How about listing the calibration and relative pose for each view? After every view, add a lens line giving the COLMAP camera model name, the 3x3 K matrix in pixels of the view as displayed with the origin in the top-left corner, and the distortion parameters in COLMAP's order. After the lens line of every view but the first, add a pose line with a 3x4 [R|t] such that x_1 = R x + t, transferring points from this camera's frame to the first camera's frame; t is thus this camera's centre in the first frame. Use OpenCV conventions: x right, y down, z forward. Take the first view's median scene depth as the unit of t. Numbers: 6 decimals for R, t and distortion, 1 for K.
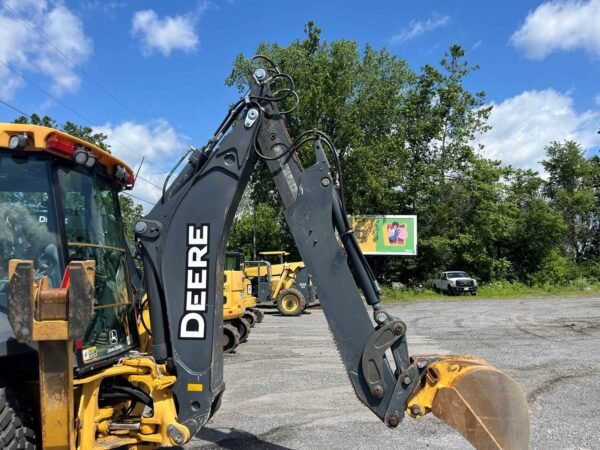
lens RADIAL K [[458.3, 0, 300.7], [0, 458.3, 224.7], [0, 0, 1]] dist [0.062073, -0.085034]
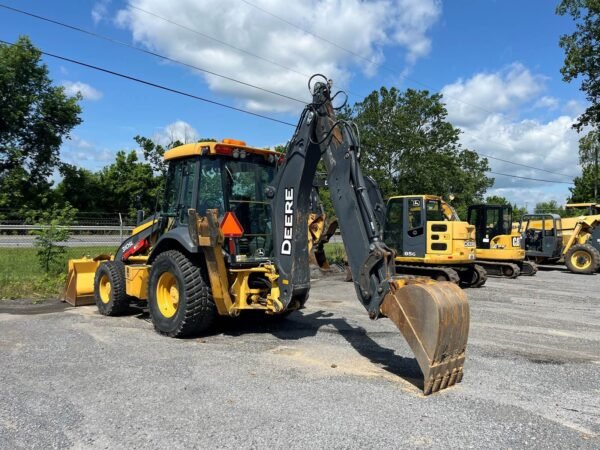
lens RADIAL K [[458.3, 0, 297.9], [0, 458.3, 224.1], [0, 0, 1]] dist [0.062073, -0.085034]
pose [[0.734476, 0.013337, -0.678504, 0.182074], [0.052530, 0.995690, 0.076435, 0.001013], [0.676599, -0.091781, 0.730610, -0.039395]]
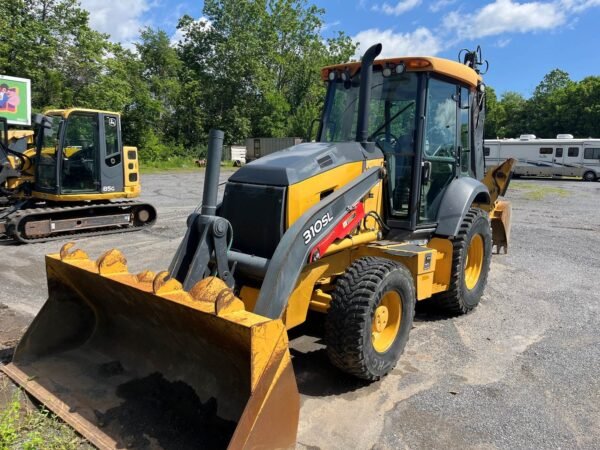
lens RADIAL K [[458.3, 0, 301.7], [0, 458.3, 227.2], [0, 0, 1]] dist [0.062073, -0.085034]
pose [[0.572438, -0.094918, 0.814435, -0.416247], [-0.129747, 0.970277, 0.204276, 0.010968], [-0.809617, -0.222606, 0.543108, 0.081614]]
